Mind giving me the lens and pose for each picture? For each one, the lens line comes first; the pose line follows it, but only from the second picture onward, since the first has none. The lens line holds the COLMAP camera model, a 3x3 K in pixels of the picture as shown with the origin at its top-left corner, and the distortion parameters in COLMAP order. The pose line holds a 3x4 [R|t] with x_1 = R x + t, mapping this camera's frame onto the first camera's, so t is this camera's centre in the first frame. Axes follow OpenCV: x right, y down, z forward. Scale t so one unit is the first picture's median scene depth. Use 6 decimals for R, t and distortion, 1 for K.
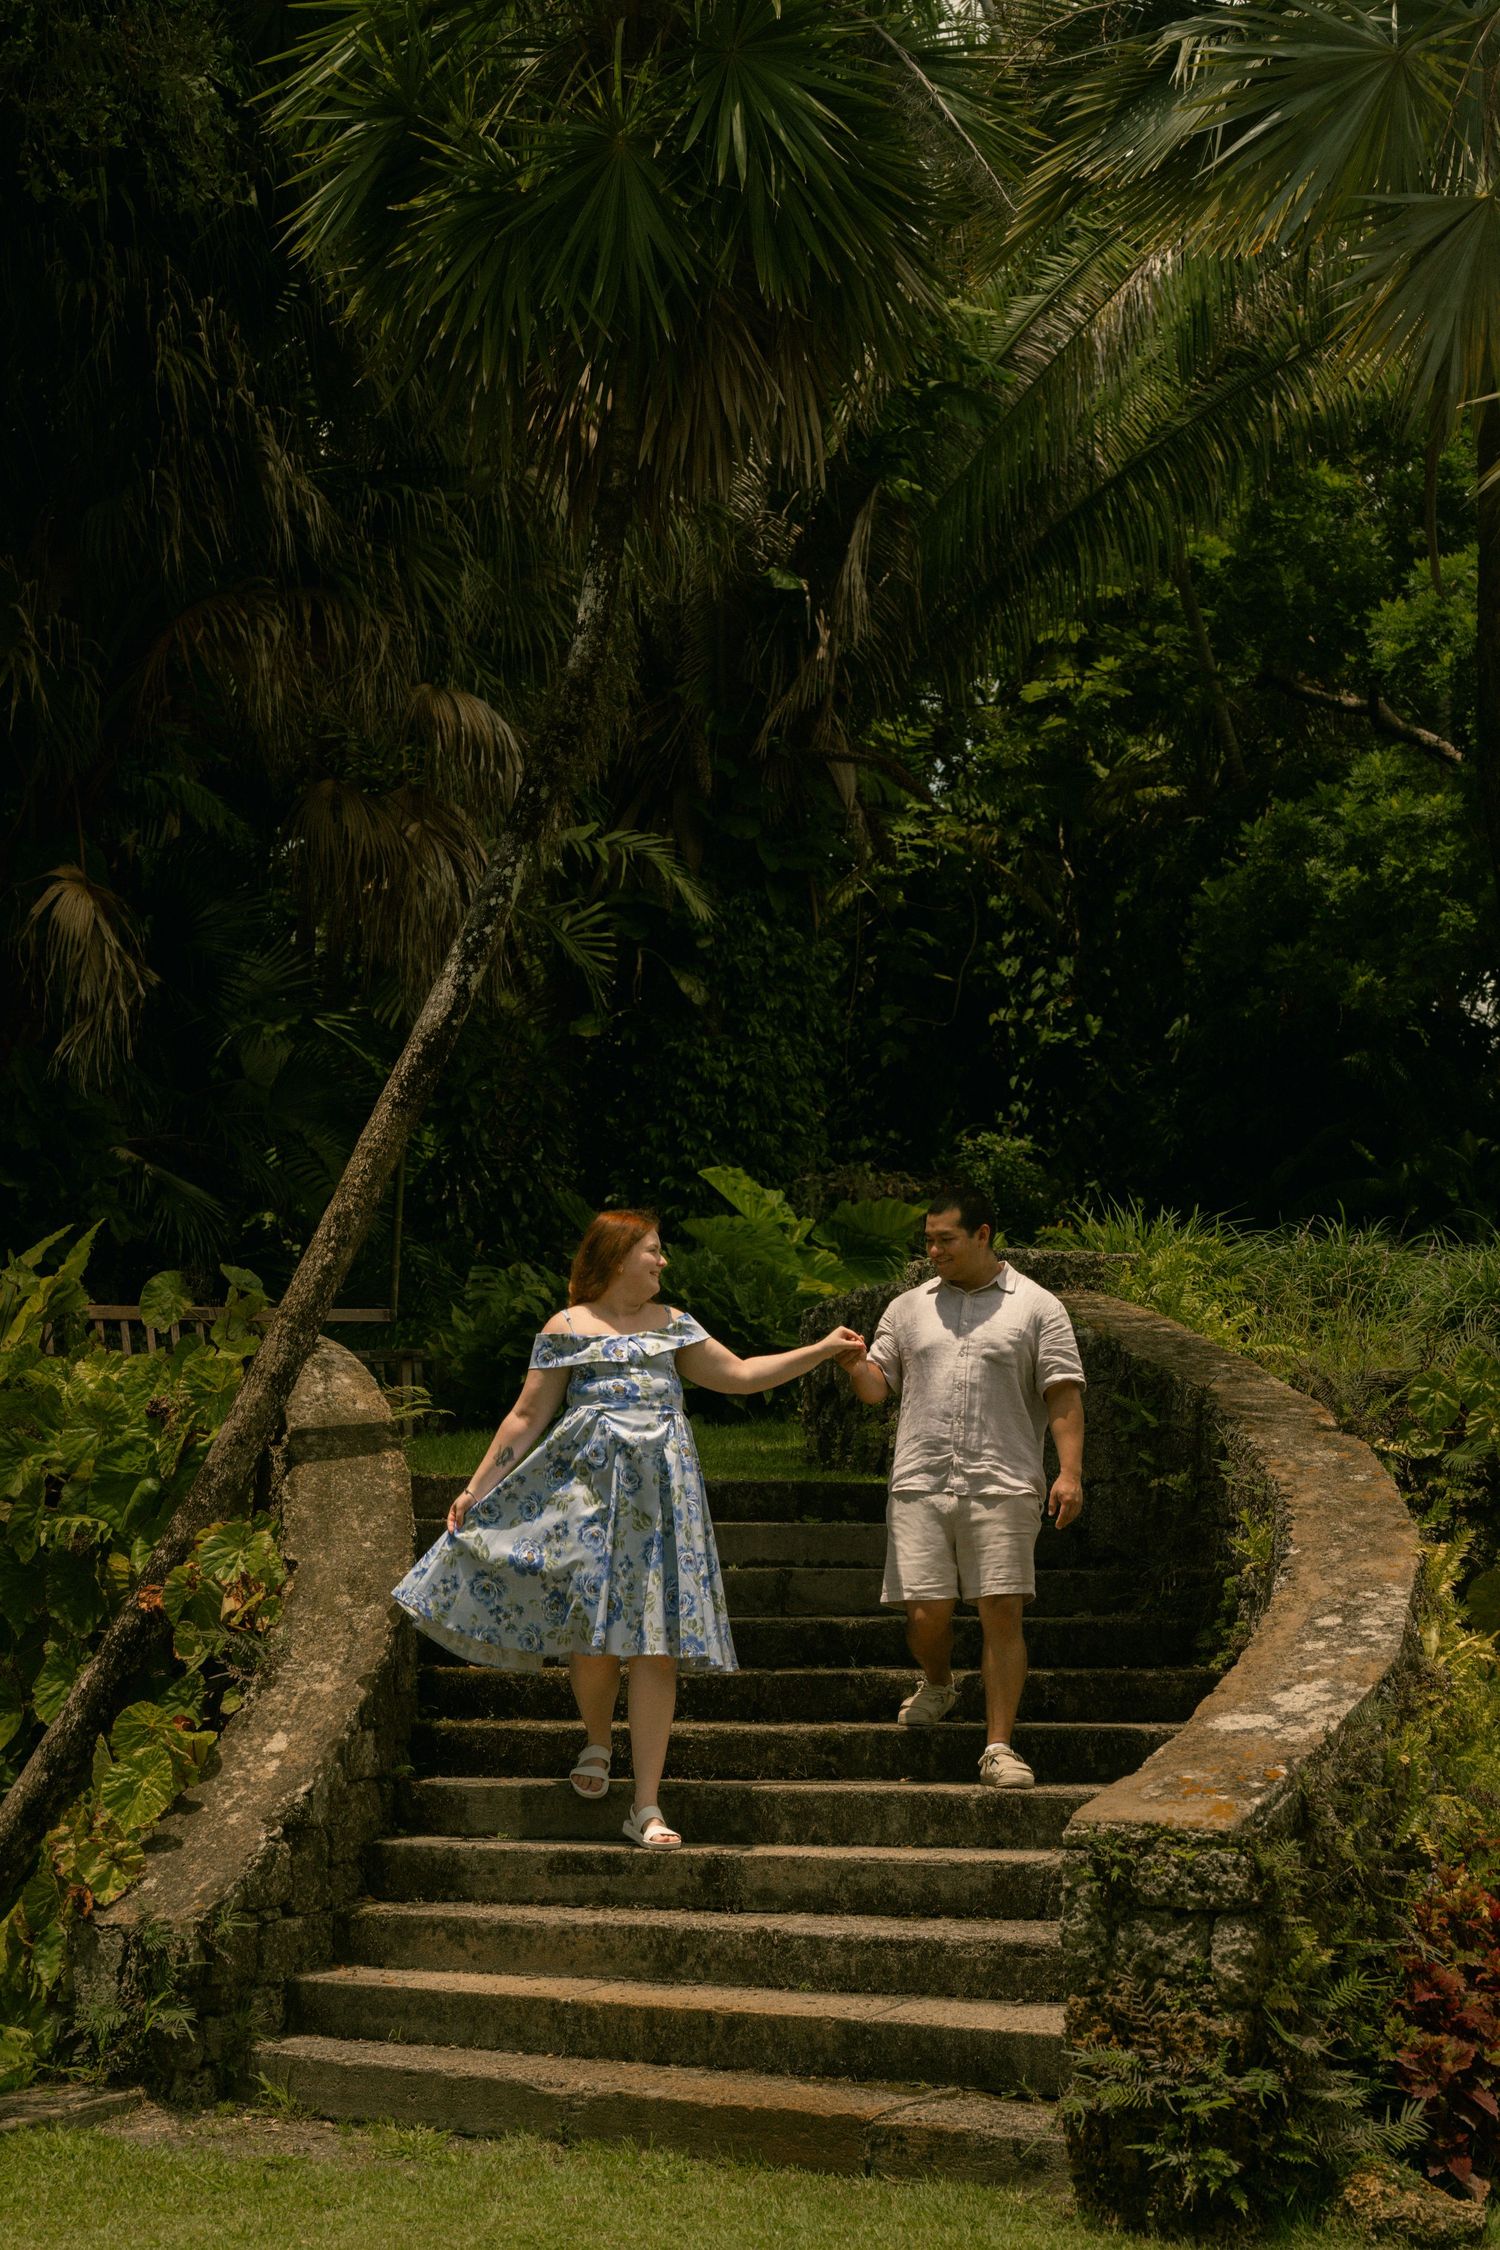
lens RADIAL K [[3263.9, 0, 750.0], [0, 3263.9, 1125.0], [0, 0, 1]] dist [-0.003262, -0.042065]
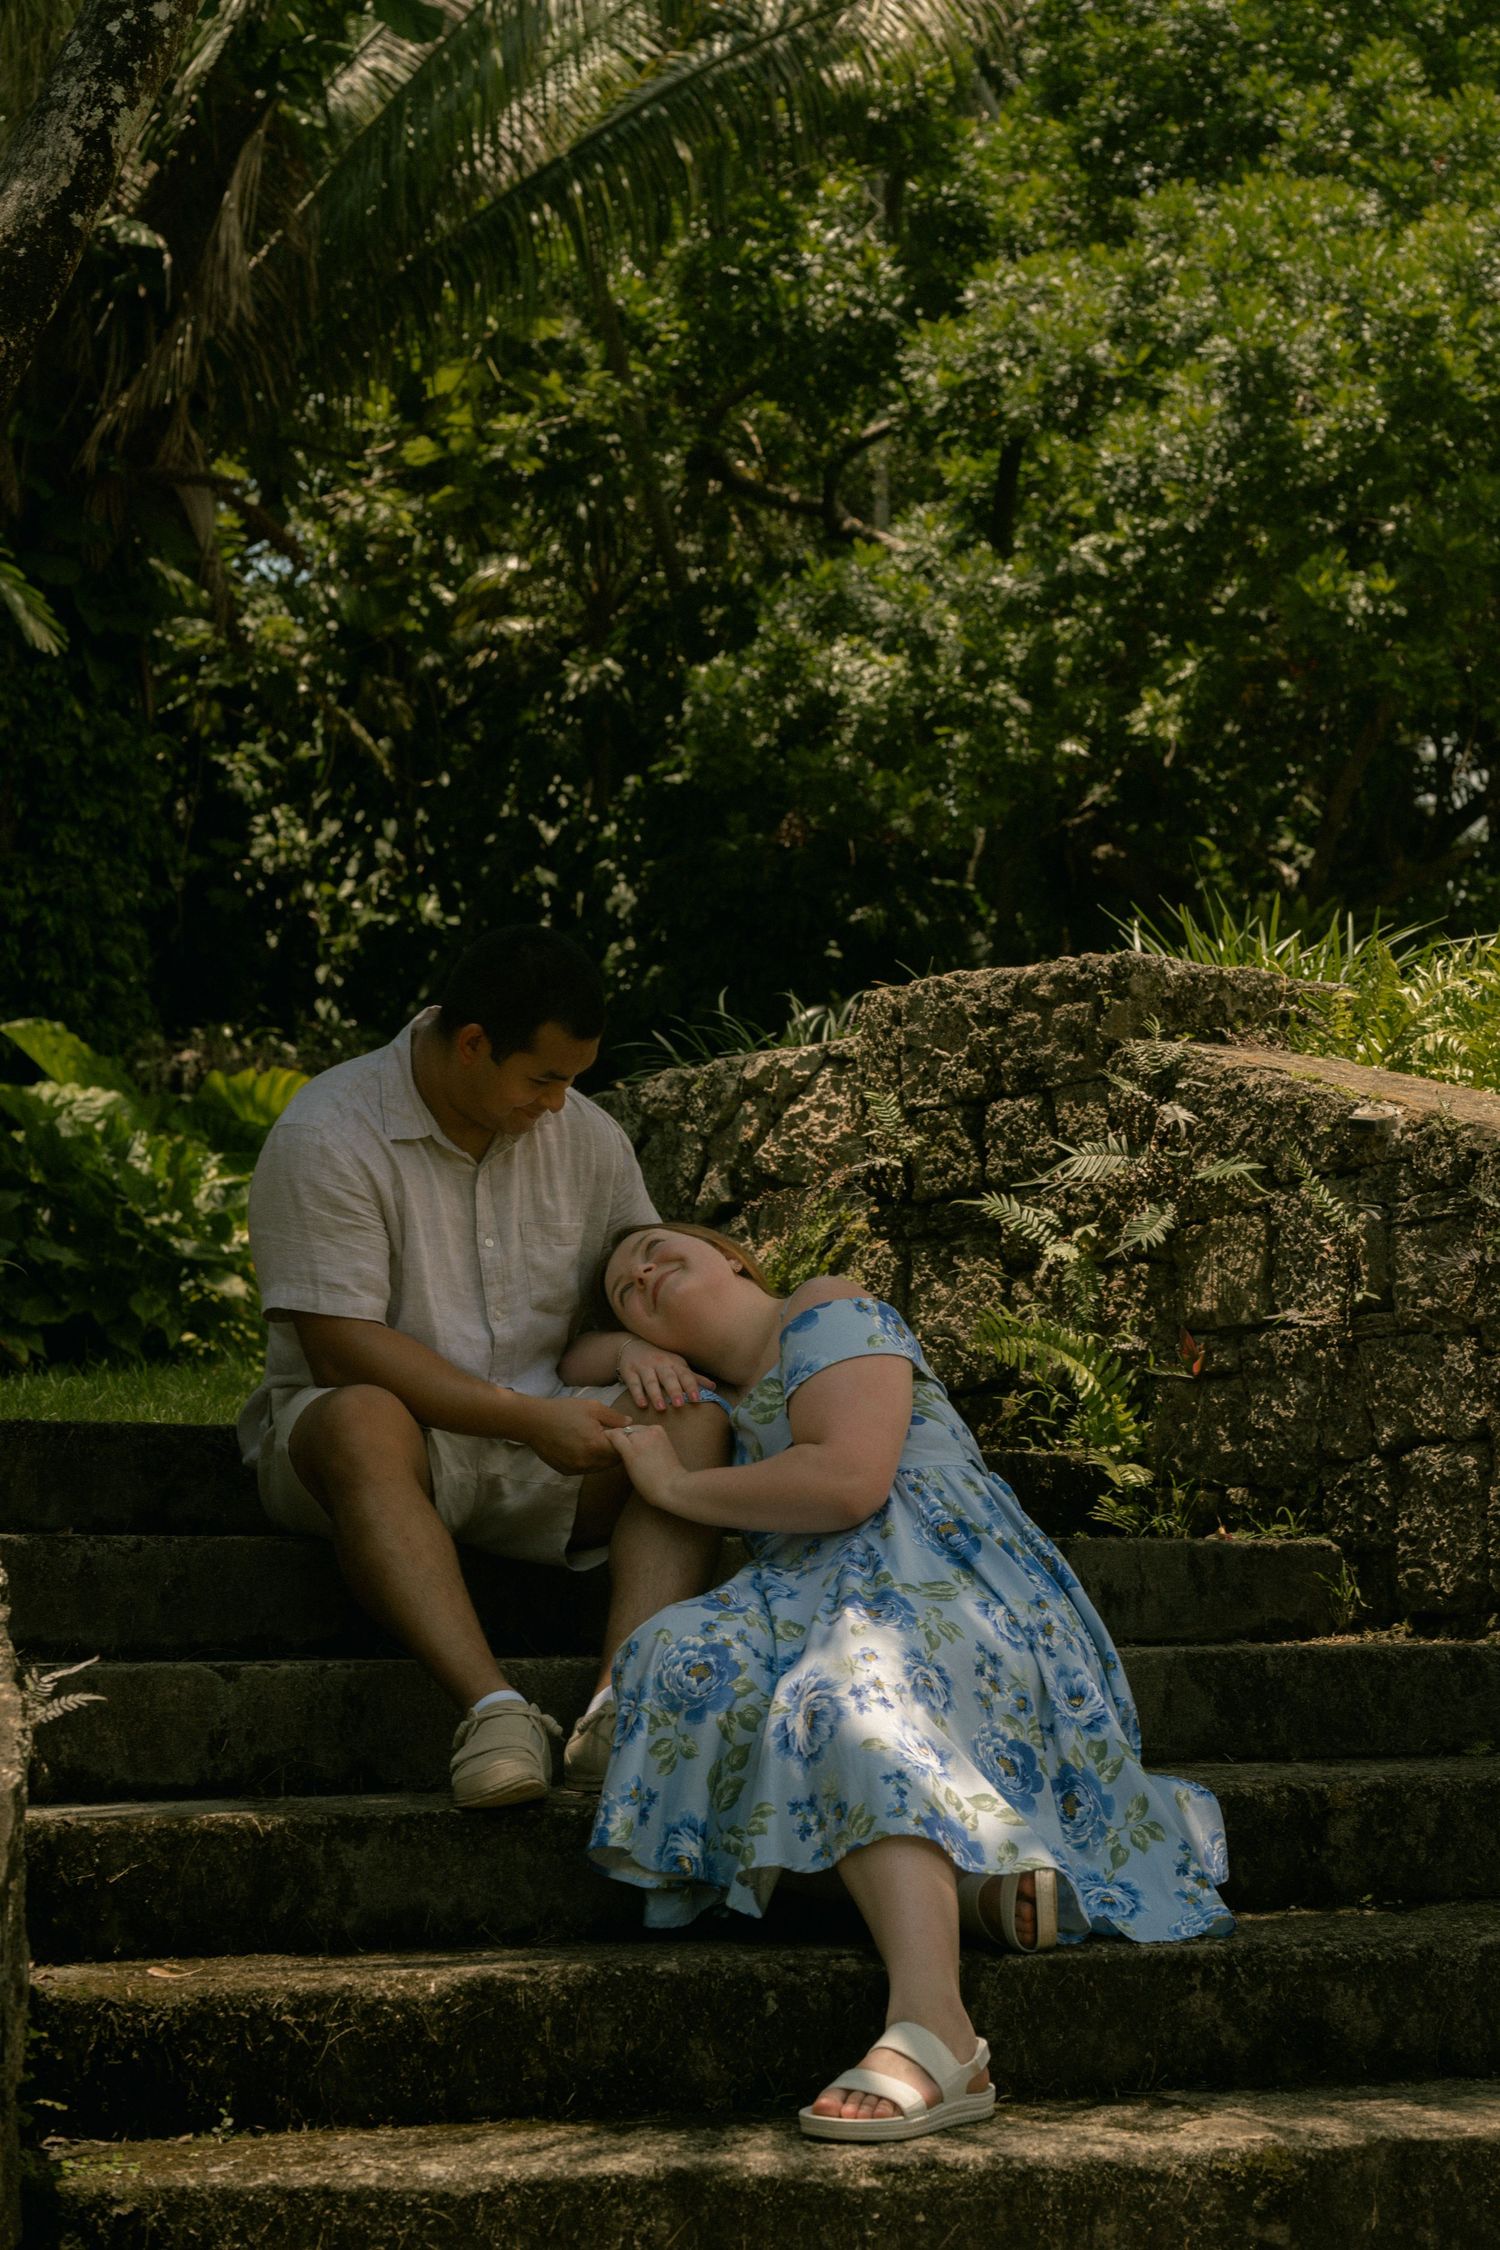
lens RADIAL K [[3507.9, 0, 750.0], [0, 3507.9, 1125.0], [0, 0, 1]] dist [-0.060940, -0.092616]
pose [[0.969334, 0.036623, 0.243002, -0.140179], [-0.038919, 0.999232, 0.004652, 0.087933], [-0.242645, -0.013967, 0.970015, 0.755686]]
